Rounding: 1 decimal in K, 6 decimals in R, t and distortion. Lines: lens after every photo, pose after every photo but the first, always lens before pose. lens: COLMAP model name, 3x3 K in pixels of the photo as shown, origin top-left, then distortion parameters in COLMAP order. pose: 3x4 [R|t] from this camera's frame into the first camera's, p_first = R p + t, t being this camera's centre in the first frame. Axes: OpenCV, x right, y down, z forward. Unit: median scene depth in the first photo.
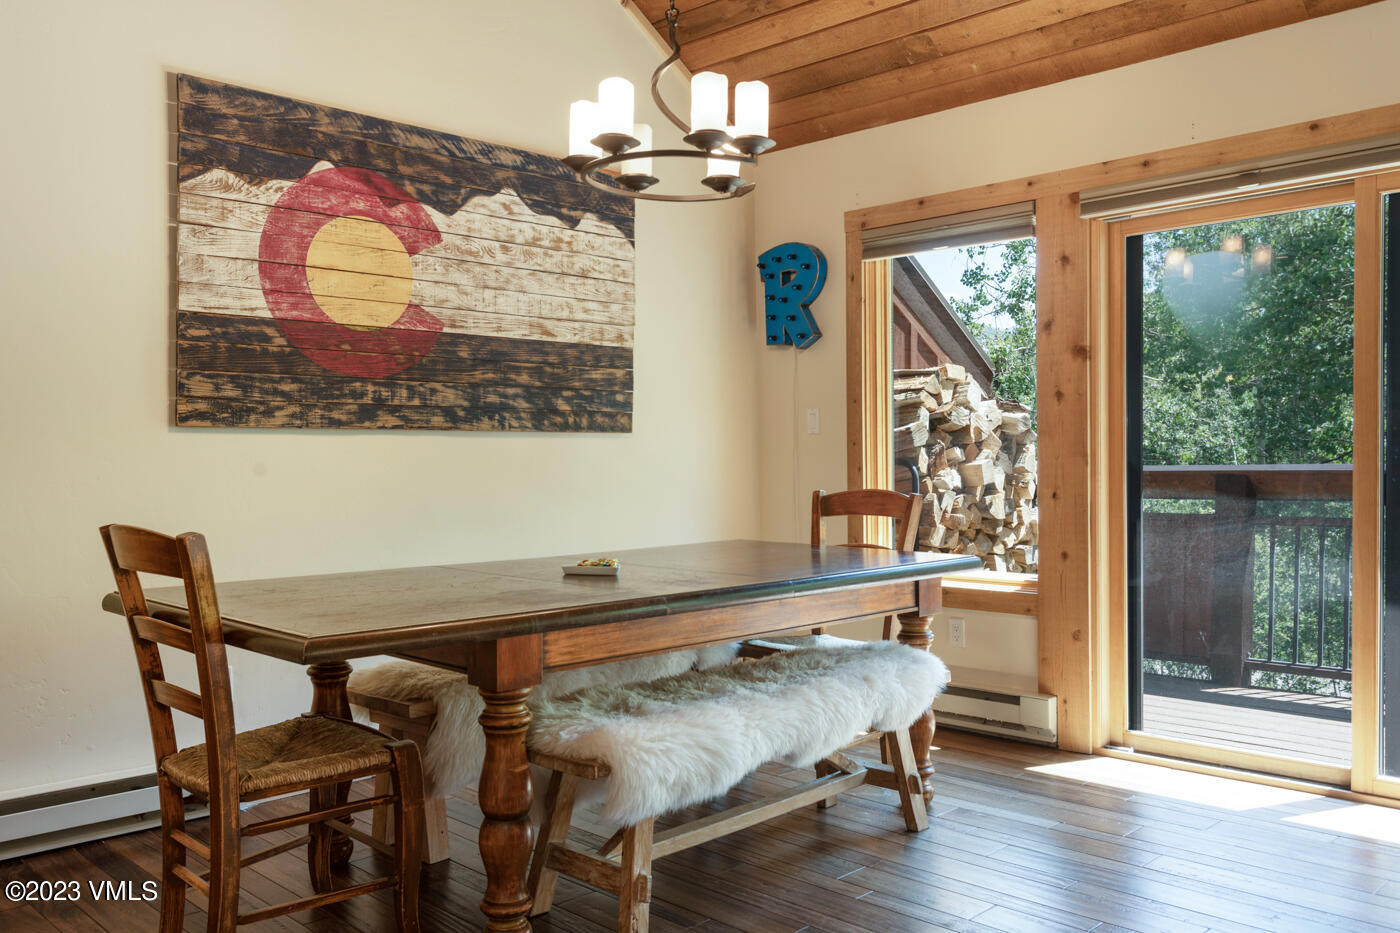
lens RADIAL K [[1169.5, 0, 733.2], [0, 1169.5, 488.6], [0, 0, 1]] dist [0.010371, 0.006360]
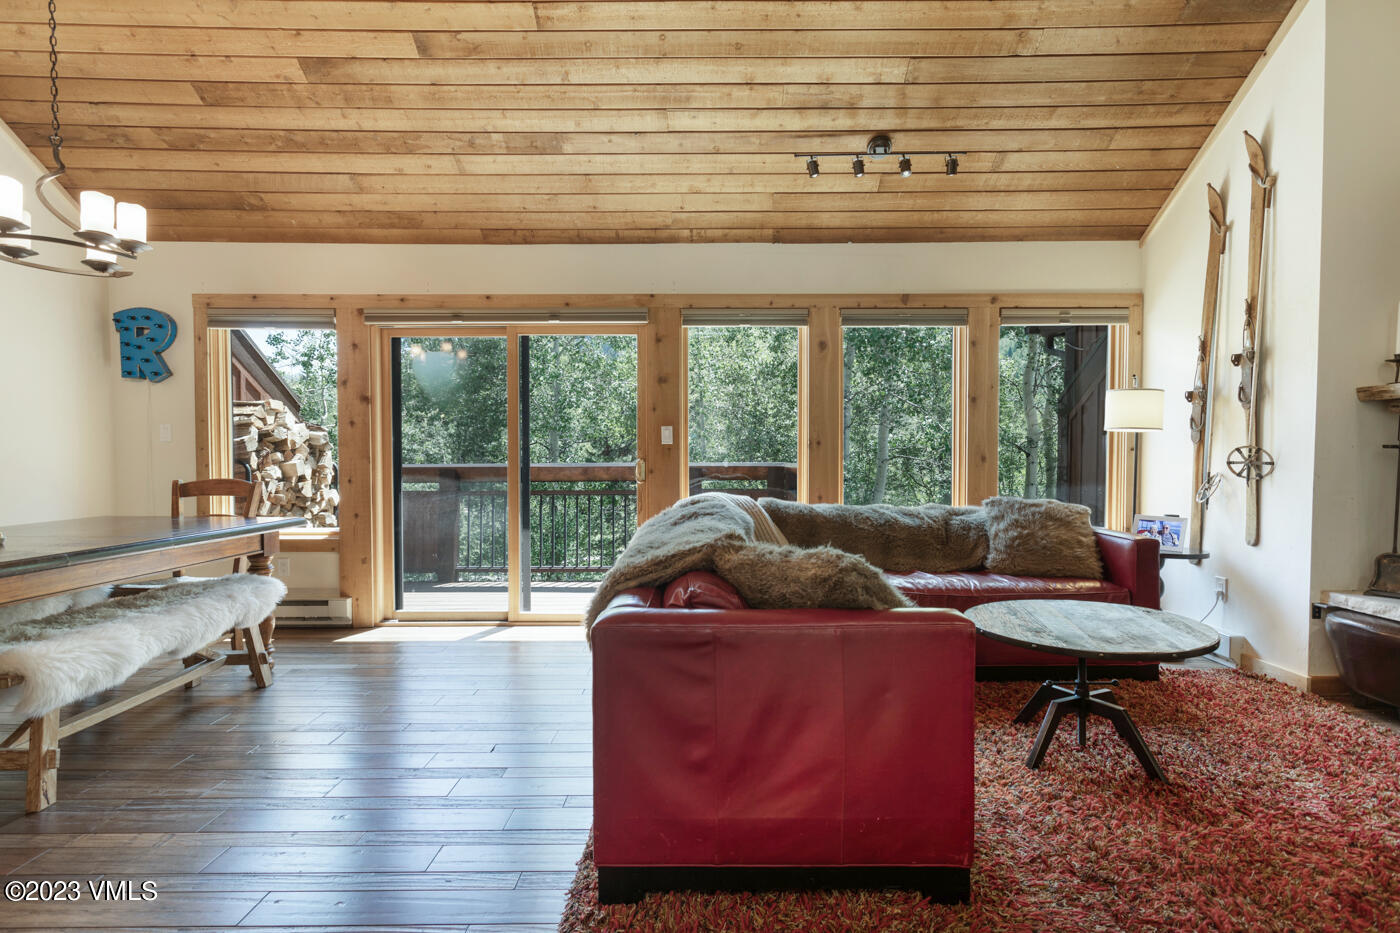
lens RADIAL K [[683.5, 0, 704.4], [0, 683.5, 472.0], [0, 0, 1]] dist [0.009124, 0.000222]
pose [[0.719646, -0.006061, 0.694315, -0.058287], [0.012559, 0.999912, -0.004289, 0.004164], [-0.694227, 0.011806, 0.719659, -0.106265]]
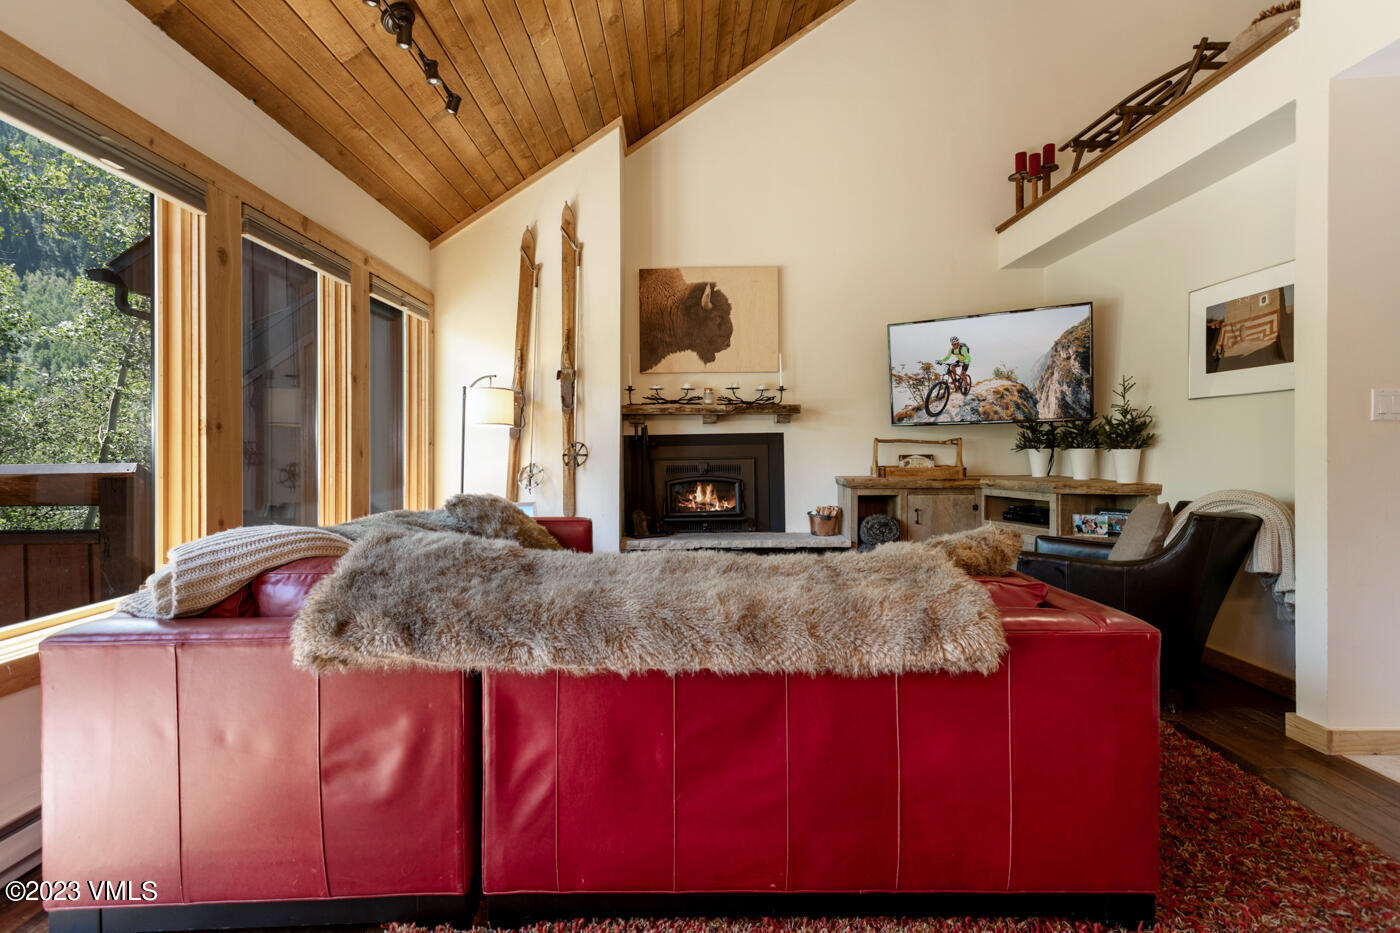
lens RADIAL K [[683.5, 0, 697.1], [0, 683.5, 454.6], [0, 0, 1]] dist [0.009124, 0.000222]
pose [[-0.705753, 0.006787, 0.708425, 0.094738], [0.029069, 0.999389, 0.019385, -0.019759], [-0.707861, 0.034274, -0.705520, 0.721744]]
